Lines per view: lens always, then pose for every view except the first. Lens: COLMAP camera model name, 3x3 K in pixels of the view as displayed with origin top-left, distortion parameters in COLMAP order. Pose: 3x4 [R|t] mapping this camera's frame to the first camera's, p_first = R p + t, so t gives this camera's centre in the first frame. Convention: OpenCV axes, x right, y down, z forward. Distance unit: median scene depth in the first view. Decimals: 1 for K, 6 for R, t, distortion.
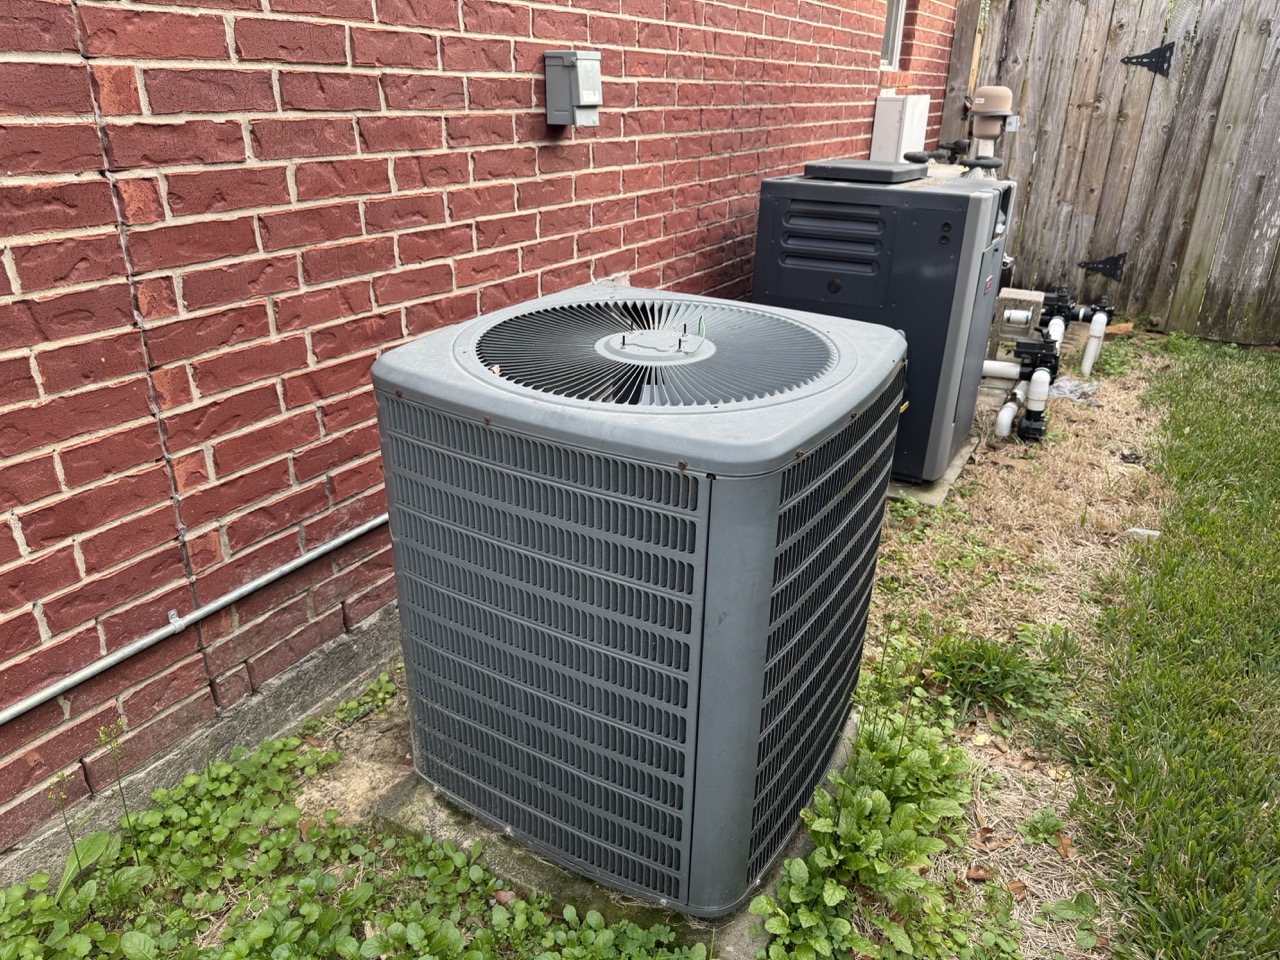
lens RADIAL K [[865.7, 0, 640.0], [0, 865.7, 480.0], [0, 0, 1]] dist [0.001385, 0.000661]
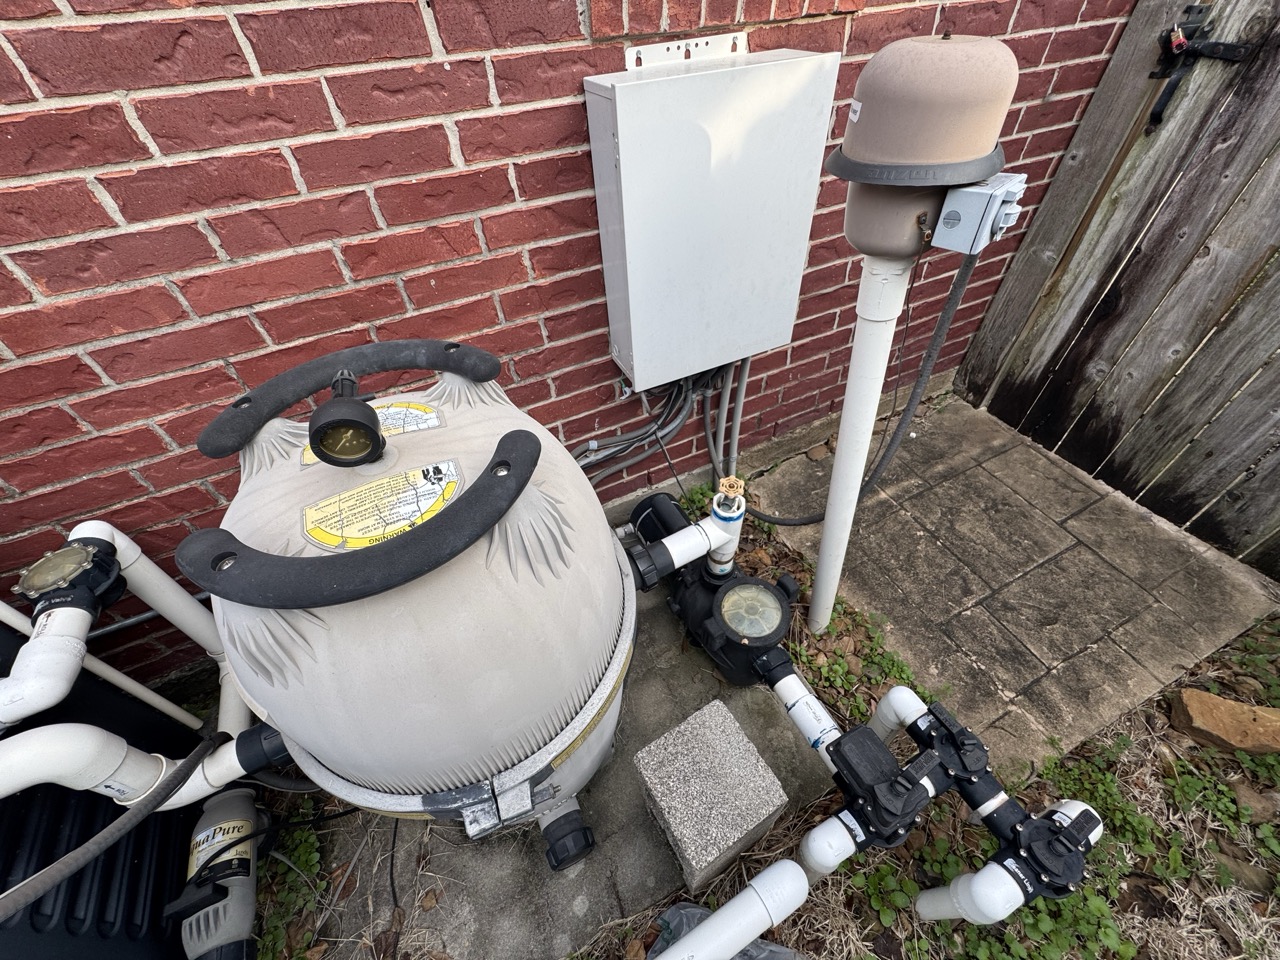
lens RADIAL K [[509.8, 0, 640.0], [0, 509.8, 480.0], [0, 0, 1]] dist [-0.005095, 0.000452]
pose [[0.829857, 0.369338, -0.418242, 0.430432], [-0.183121, 0.888328, 0.421117, -0.382248], [0.527071, -0.272878, 0.804819, 0.788639]]
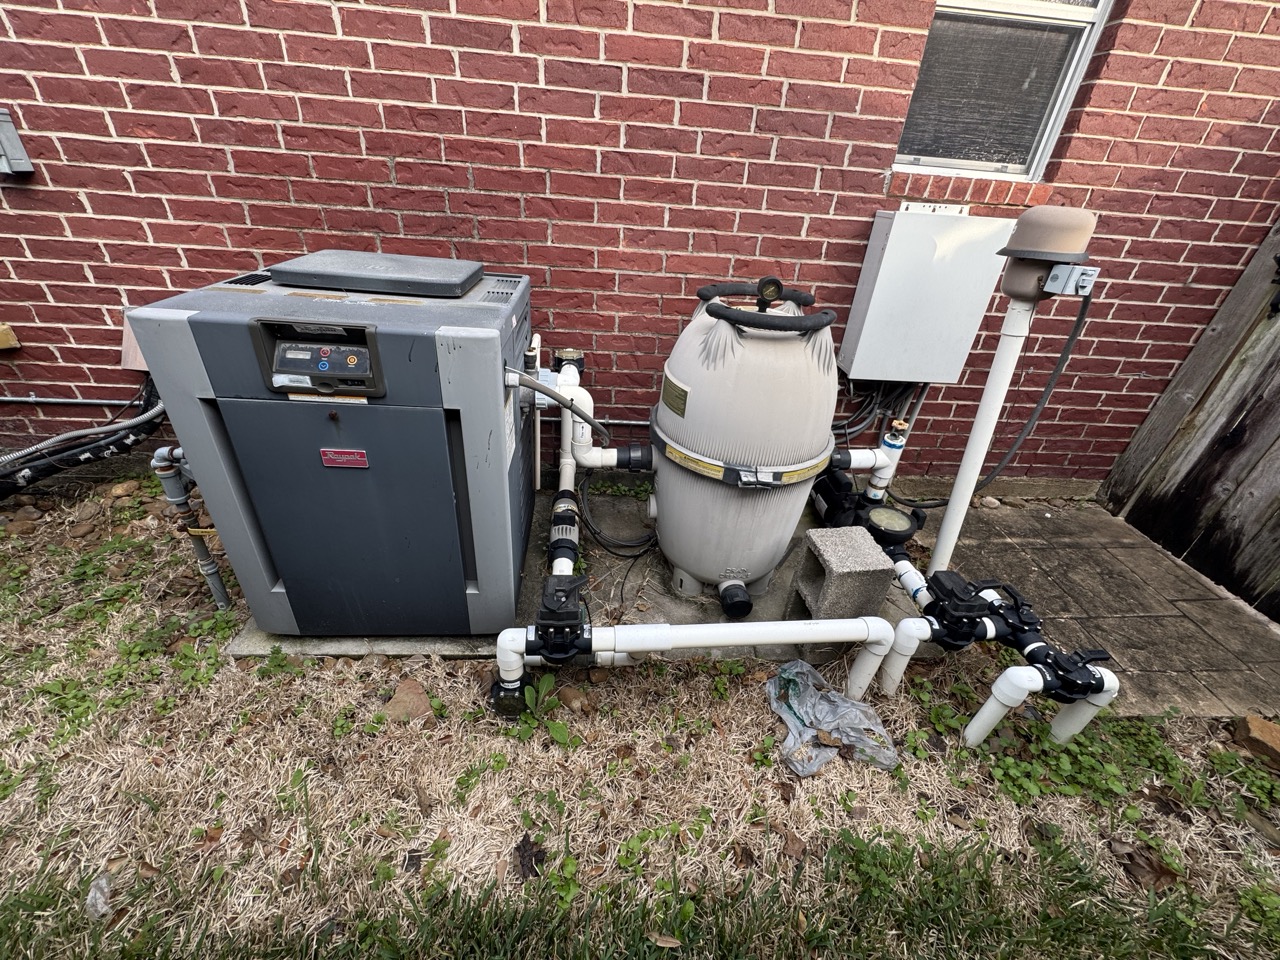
lens RADIAL K [[509.8, 0, 640.0], [0, 509.8, 480.0], [0, 0, 1]] dist [-0.005095, 0.000452]
pose [[0.548836, 0.461421, -0.697043, 0.550013], [-0.398127, 0.877493, 0.267397, -0.277790], [0.735033, 0.130755, 0.665304, 0.597426]]
